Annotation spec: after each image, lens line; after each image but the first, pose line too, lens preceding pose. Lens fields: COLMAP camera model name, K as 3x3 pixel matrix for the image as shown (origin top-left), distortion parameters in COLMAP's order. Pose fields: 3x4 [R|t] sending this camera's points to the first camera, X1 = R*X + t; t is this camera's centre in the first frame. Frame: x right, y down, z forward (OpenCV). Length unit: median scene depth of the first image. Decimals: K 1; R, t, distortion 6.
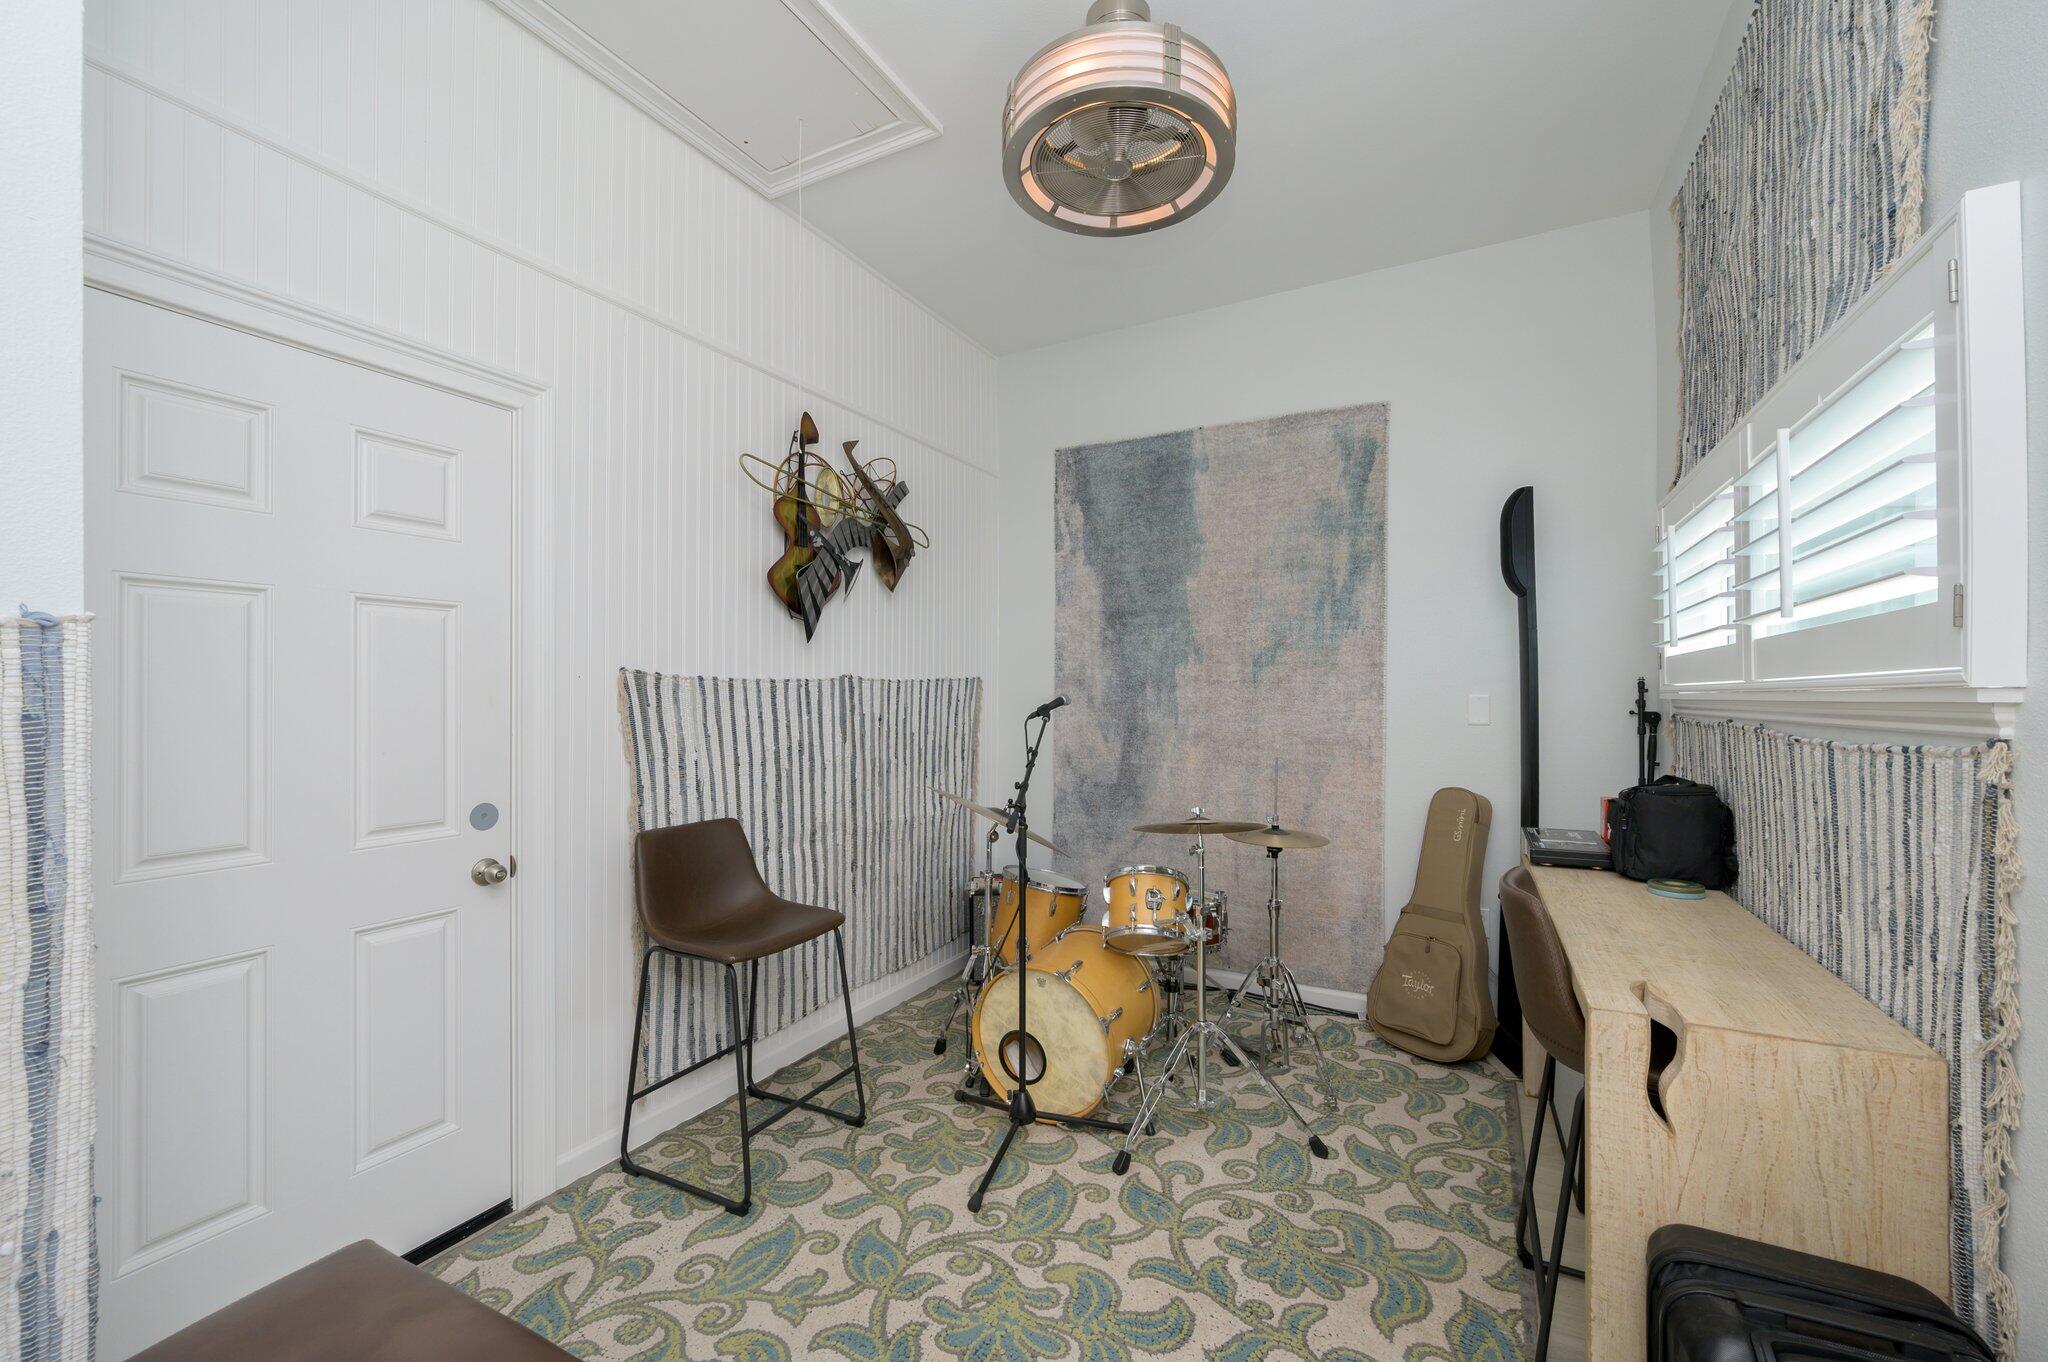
lens RADIAL K [[820.2, 0, 1036.0], [0, 820.2, 689.1], [0, 0, 1]] dist [-0.003665, 0.000203]
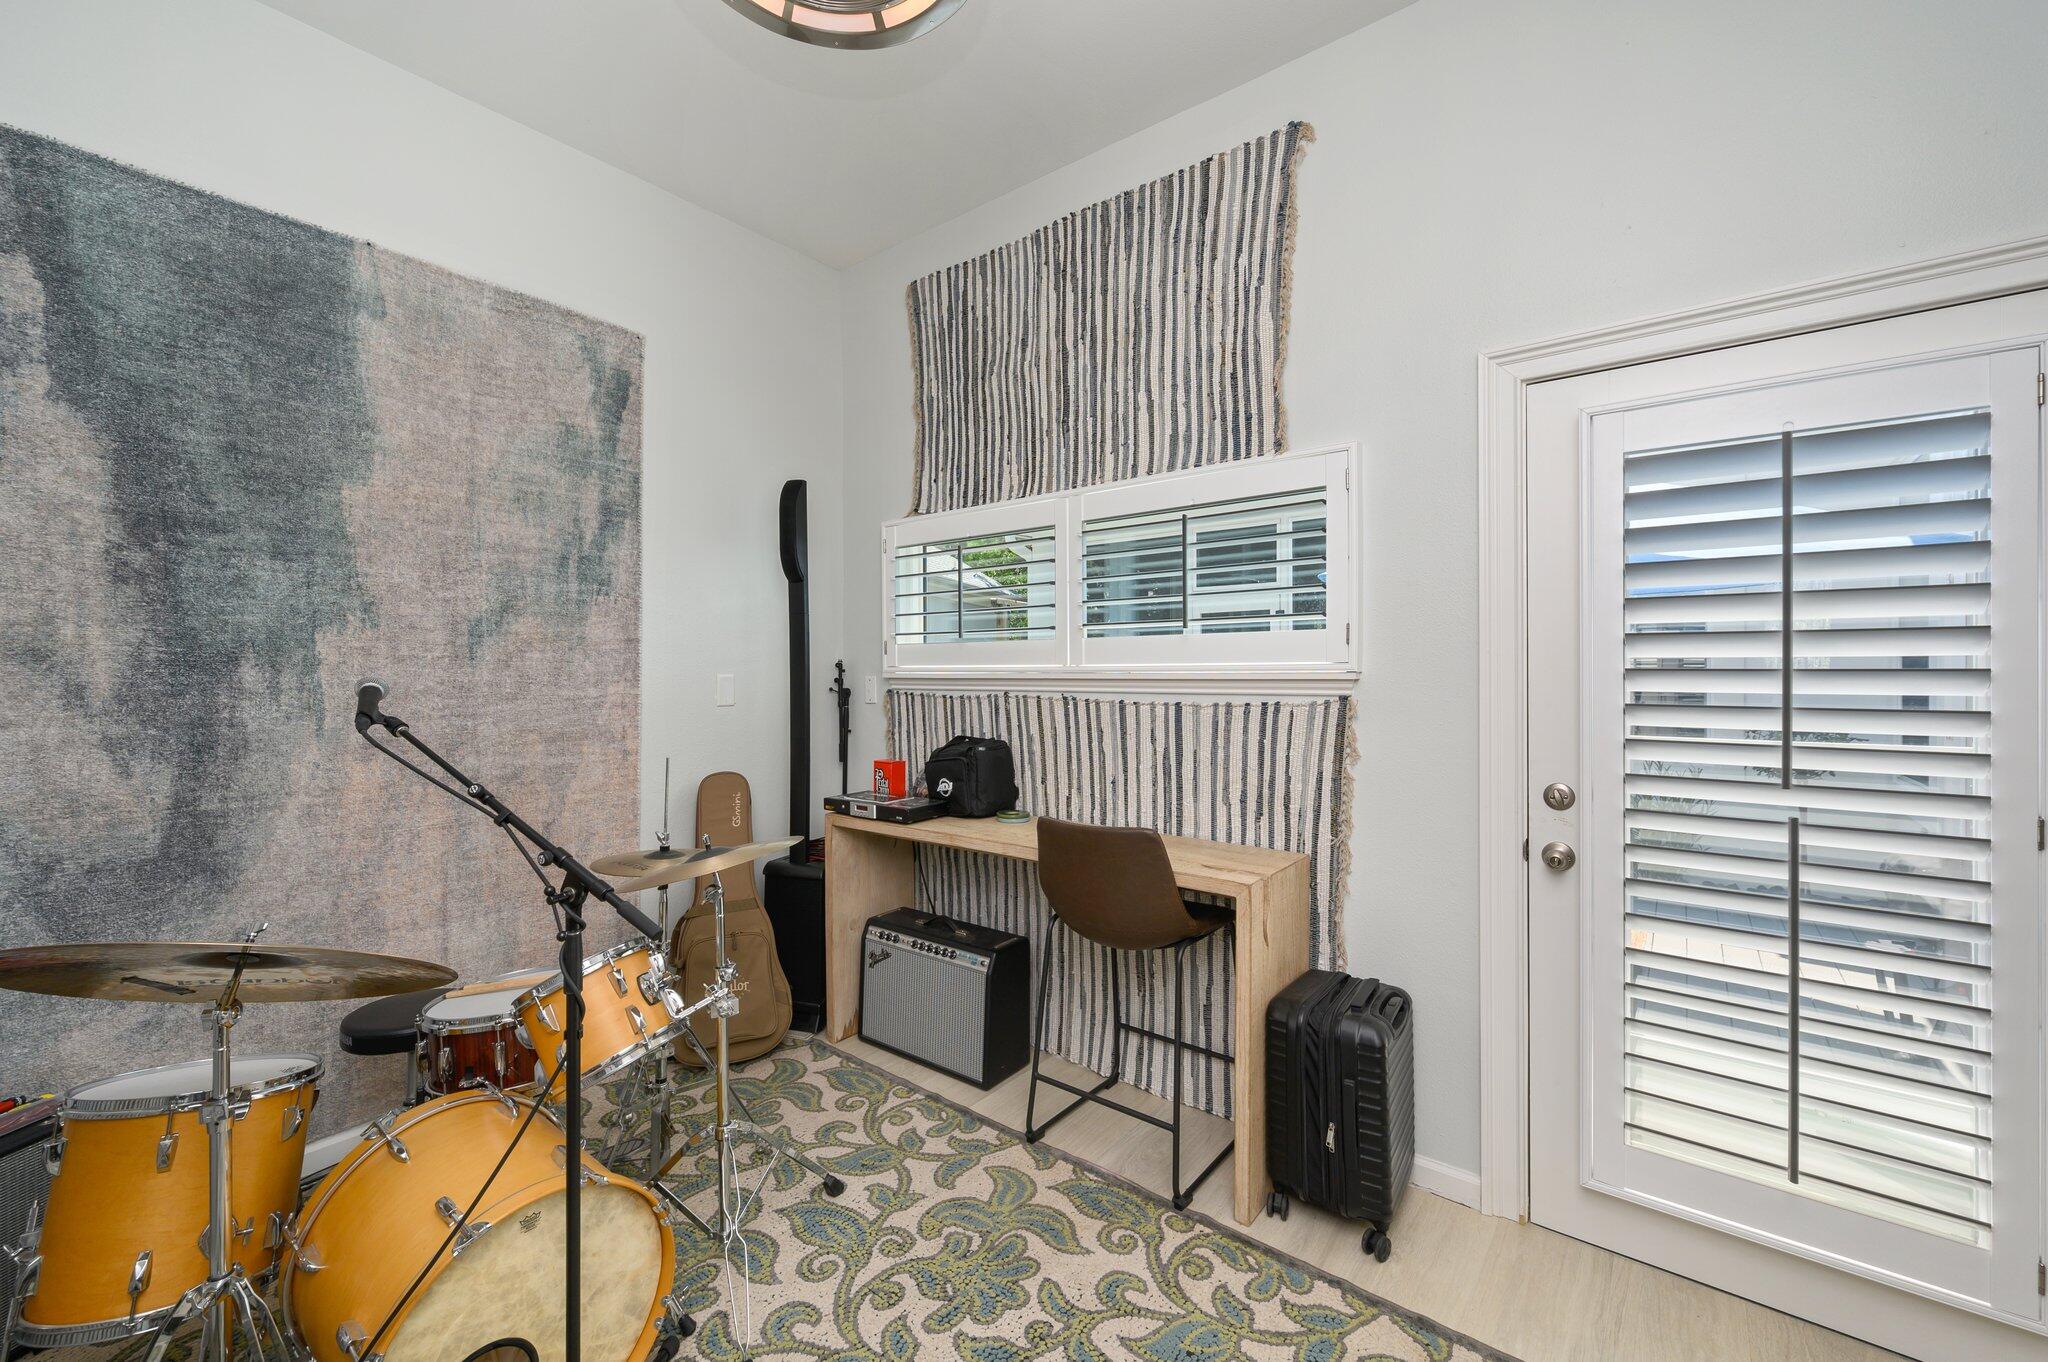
lens RADIAL K [[820.2, 0, 1033.5], [0, 820.2, 671.5], [0, 0, 1]] dist [-0.003665, 0.000203]
pose [[0.185989, -0.003123, 0.982547, -0.334152], [-0.002465, 0.999990, 0.003645, -0.001867], [-0.982549, -0.003100, 0.185980, 0.427938]]
